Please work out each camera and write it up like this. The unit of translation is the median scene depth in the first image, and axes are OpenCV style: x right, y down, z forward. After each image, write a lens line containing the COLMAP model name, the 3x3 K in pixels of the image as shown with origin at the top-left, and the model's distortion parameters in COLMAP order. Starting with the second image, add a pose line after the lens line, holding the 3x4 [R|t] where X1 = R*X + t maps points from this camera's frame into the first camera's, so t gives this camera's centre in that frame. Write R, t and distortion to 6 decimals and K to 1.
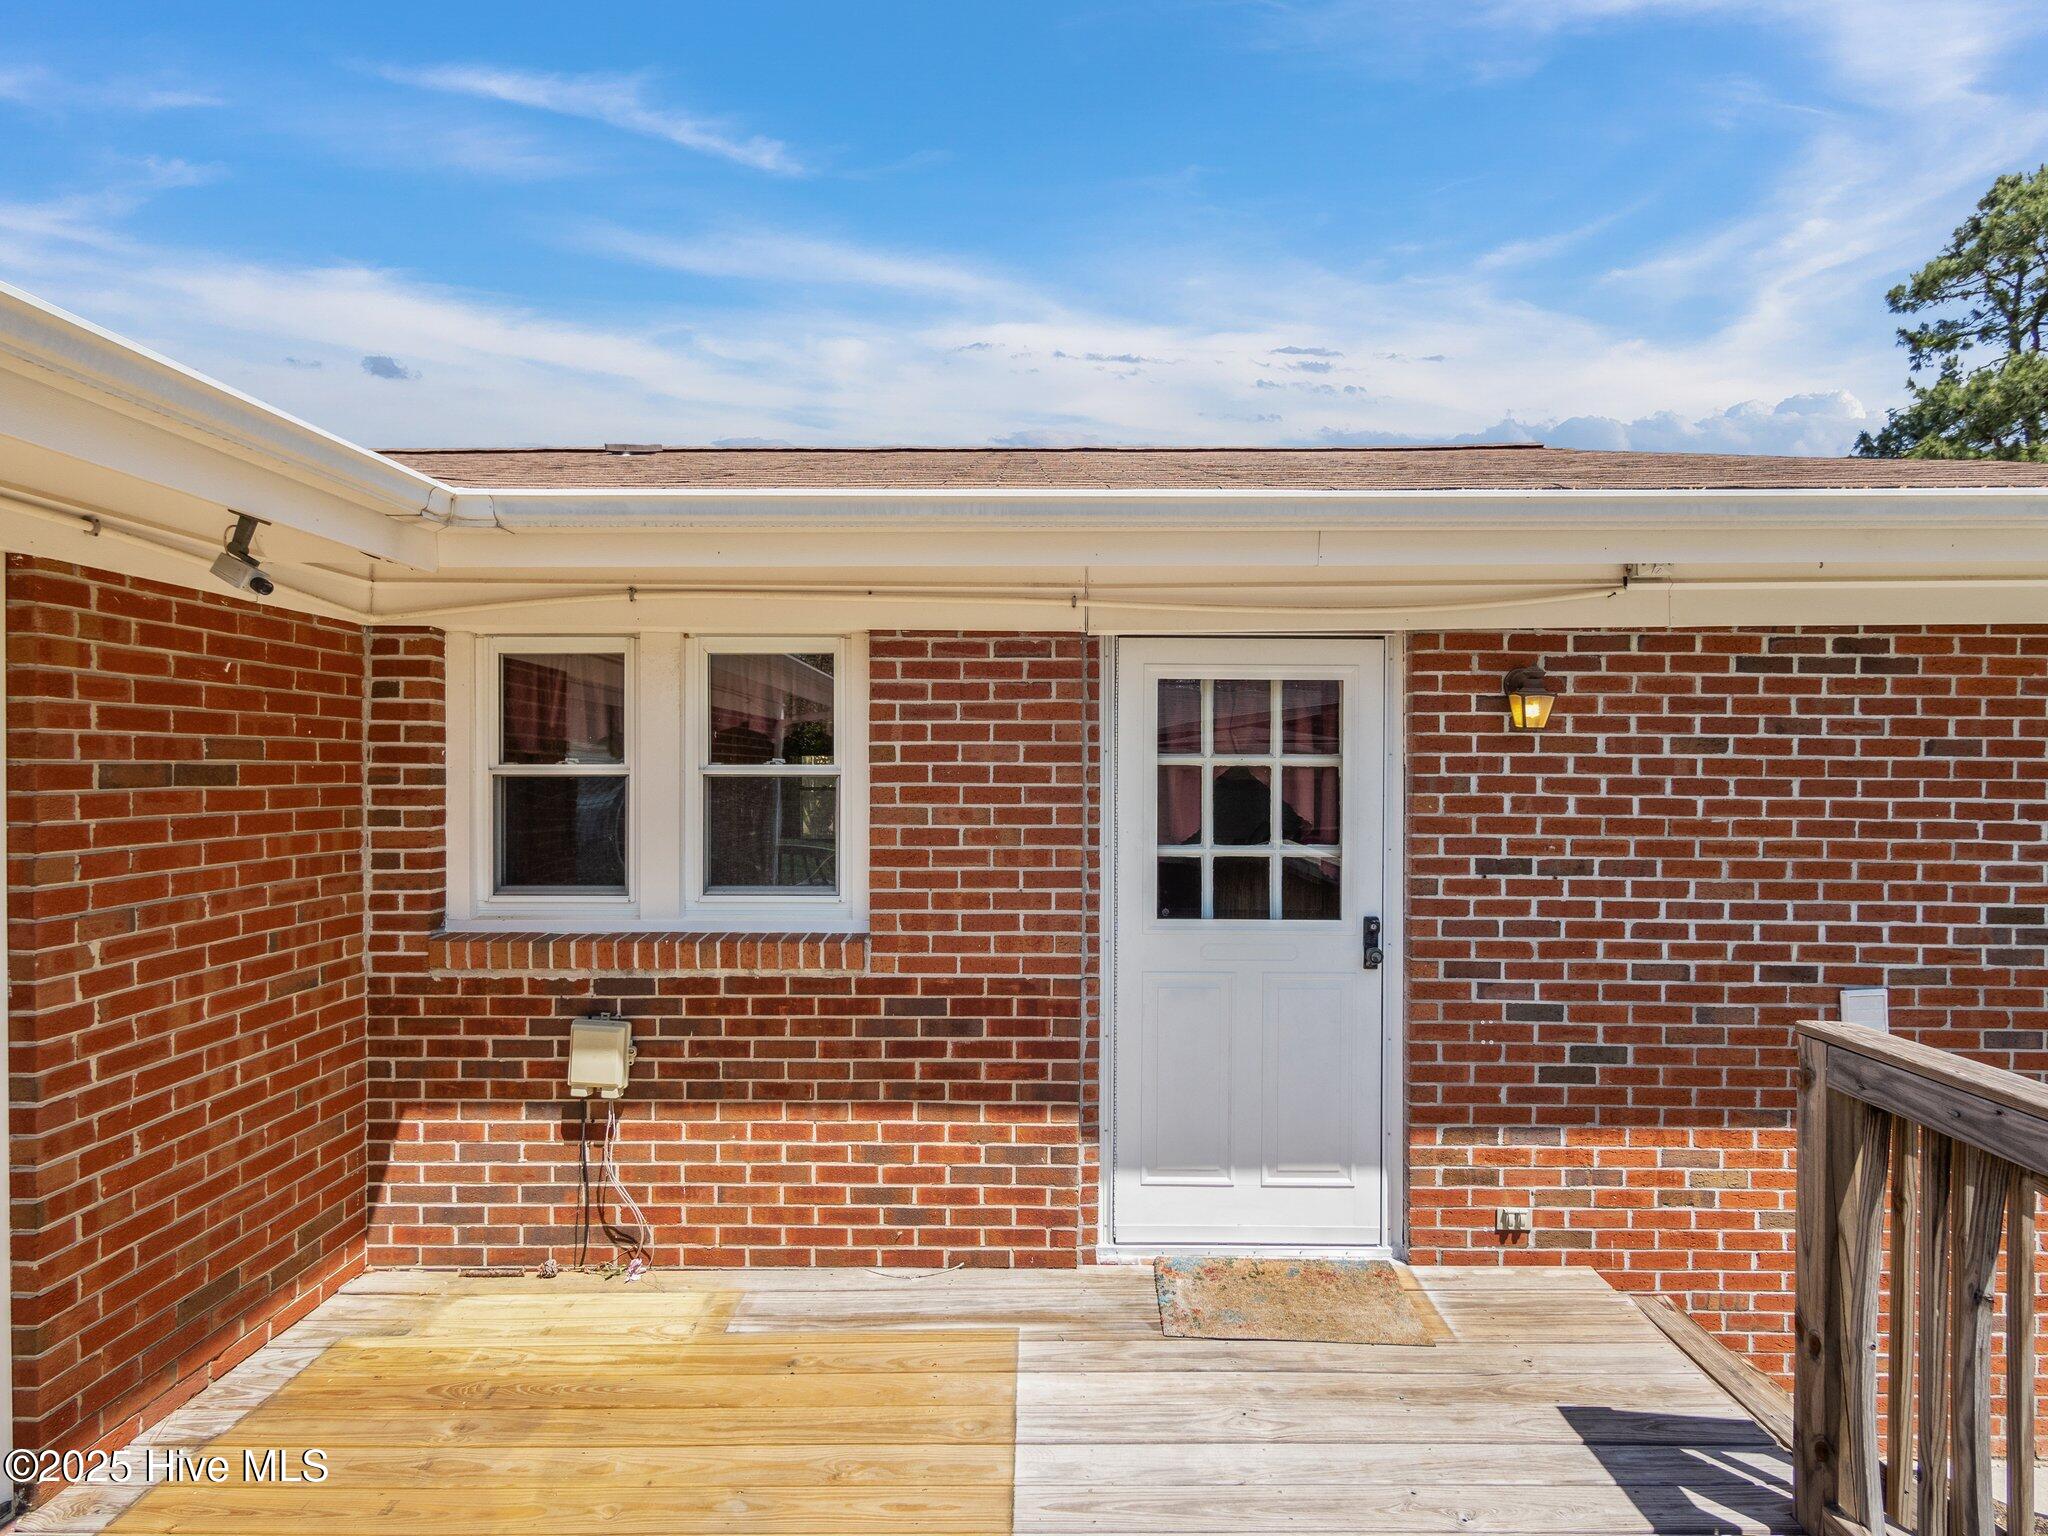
lens RADIAL K [[1025.0, 0, 1030.3], [0, 1025.0, 769.3], [0, 0, 1]] dist [-0.004447, -0.000006]
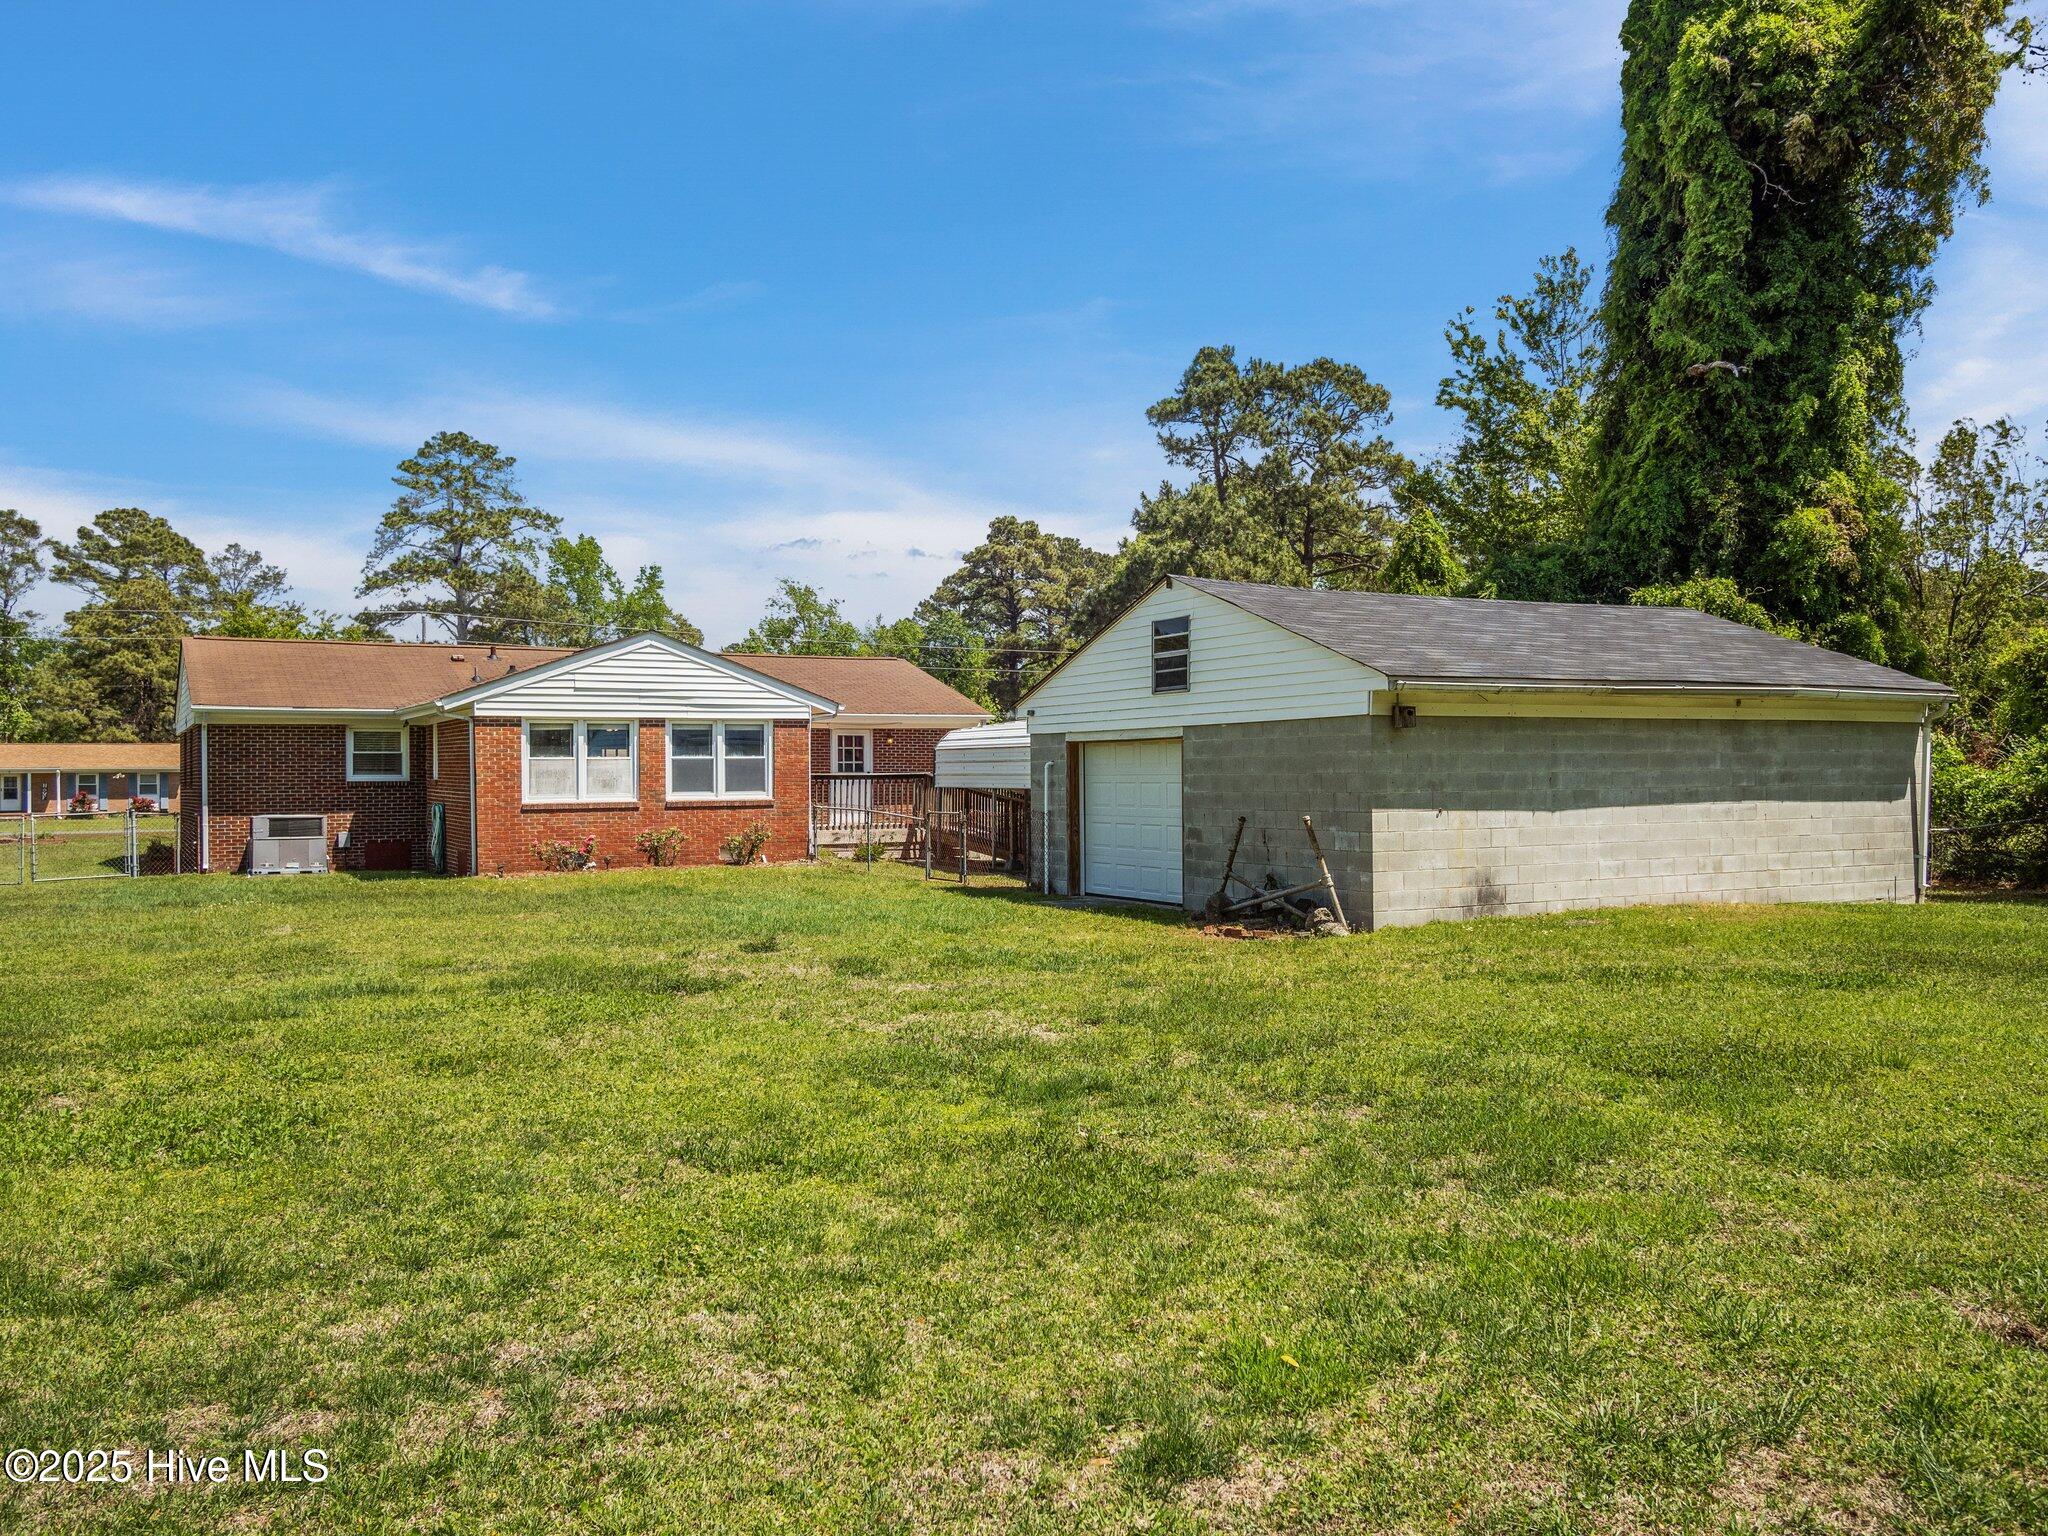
lens RADIAL K [[1641.3, 0, 1049.5], [0, 1641.3, 798.7], [0, 0, 1]] dist [0.006880, 0.008506]
pose [[0.862759, -0.013990, 0.505421, -4.124662], [0.010633, 0.999898, 0.009527, 0.237583], [-0.505503, -0.002845, 0.862820, -8.973197]]
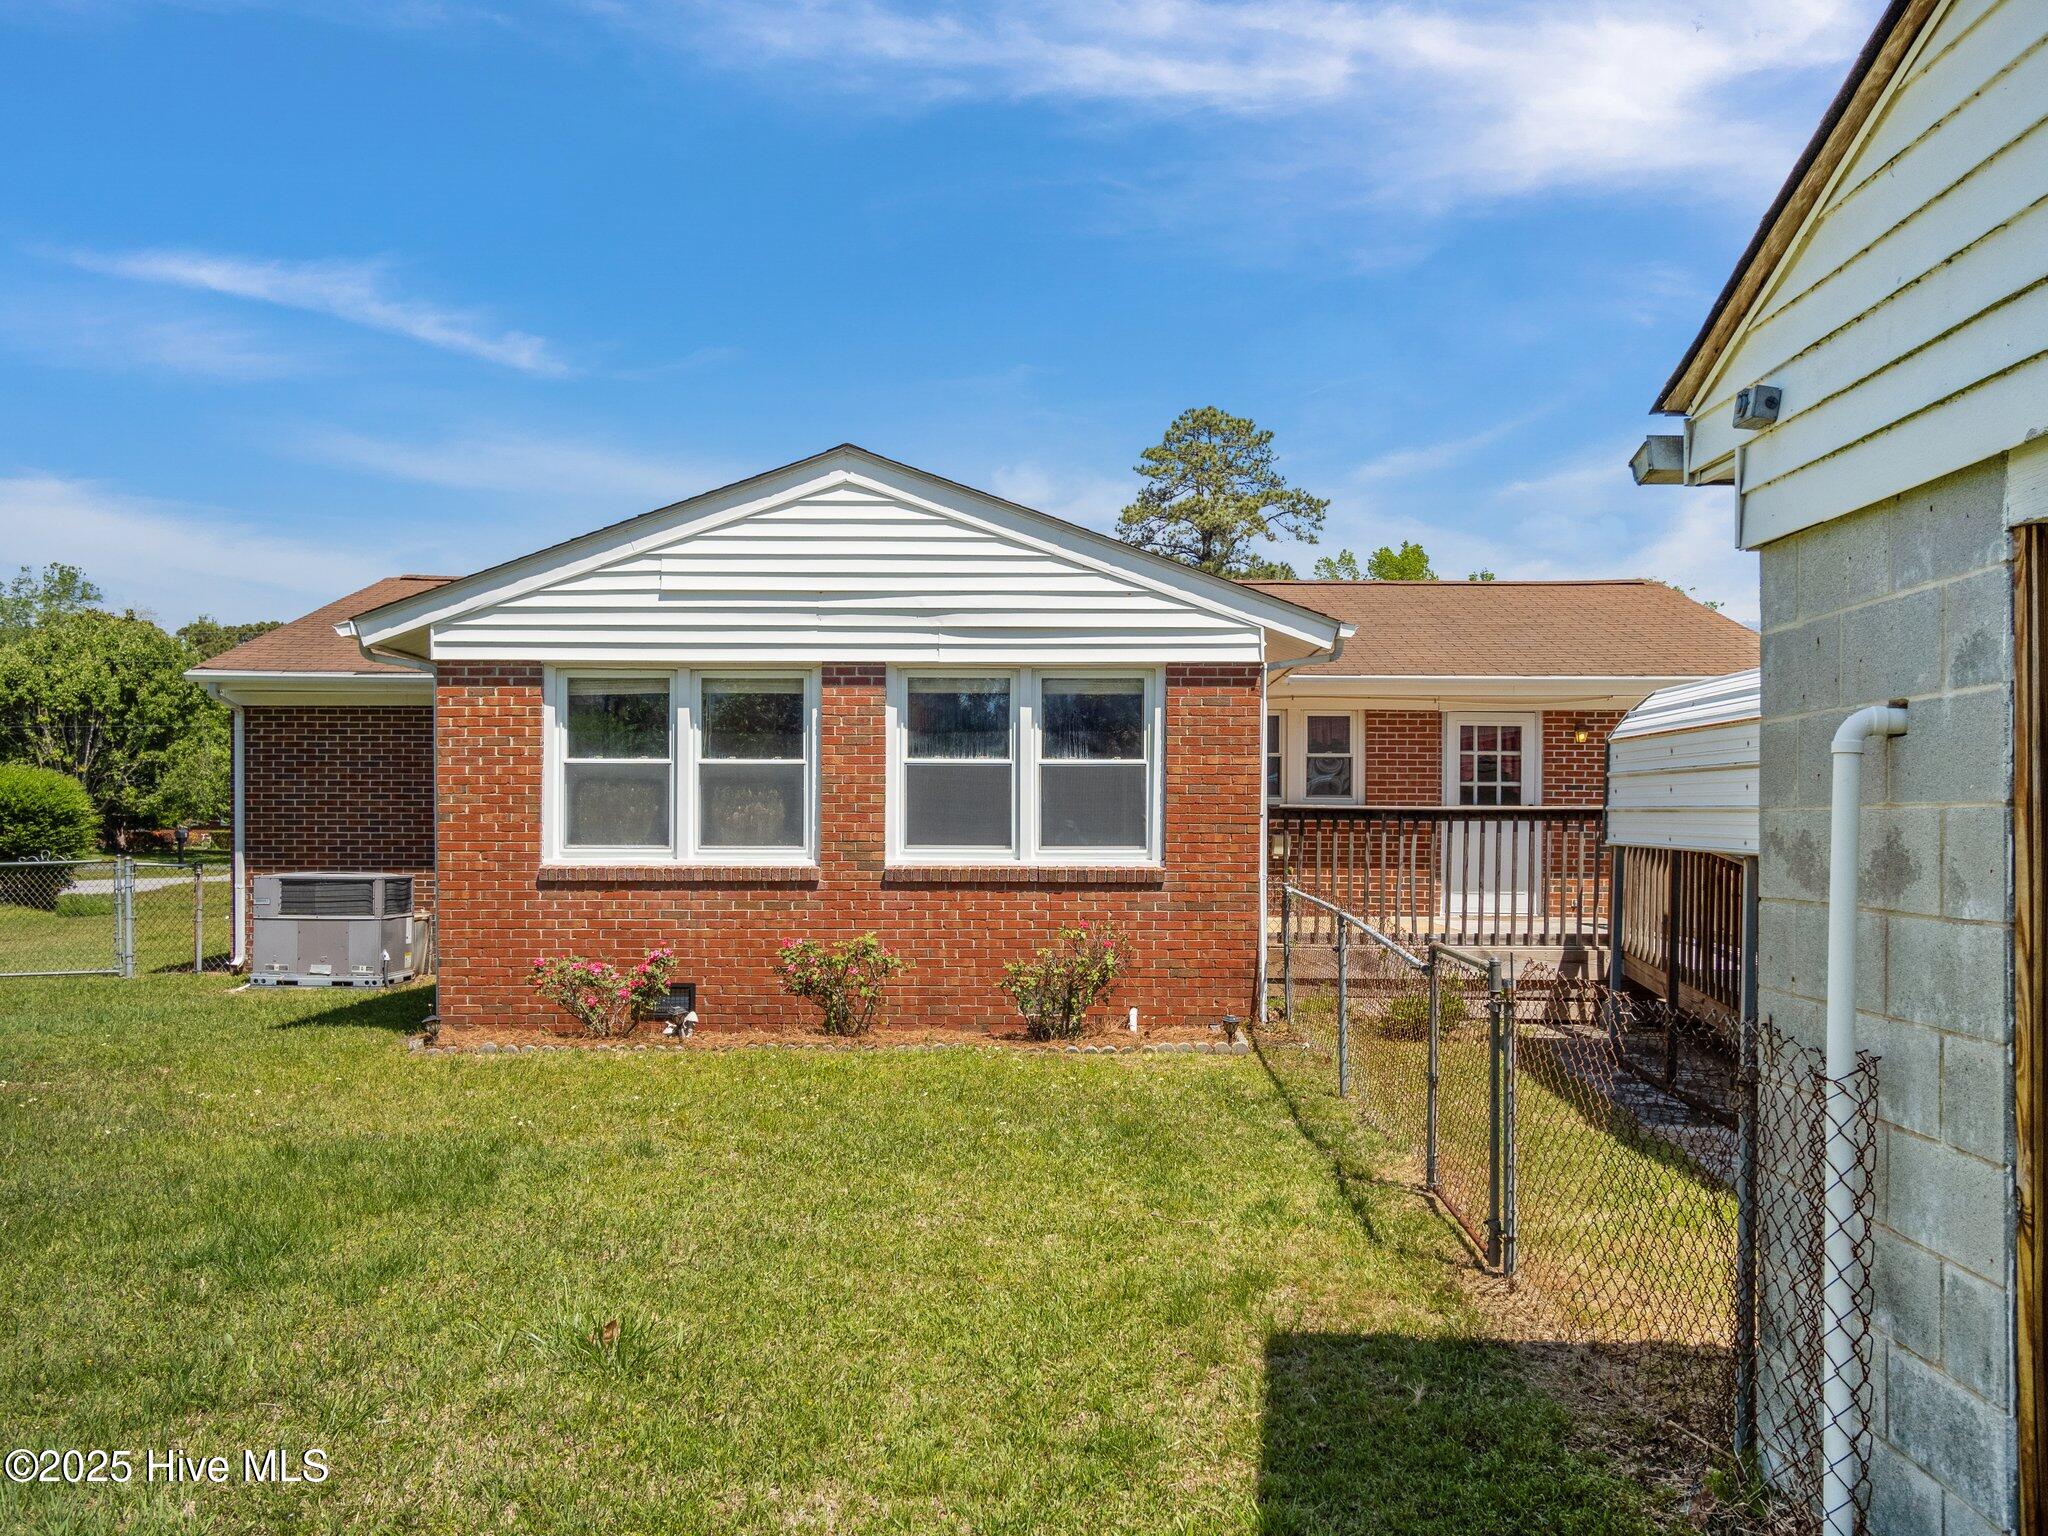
lens RADIAL K [[1641.3, 0, 1049.5], [0, 1641.3, 798.7], [0, 0, 1]] dist [0.006880, 0.008506]
pose [[0.999975, 0.005369, -0.004610, -1.090998], [-0.005447, 0.999842, -0.016939, 0.221679], [0.004518, 0.016963, 0.999846, -3.943920]]
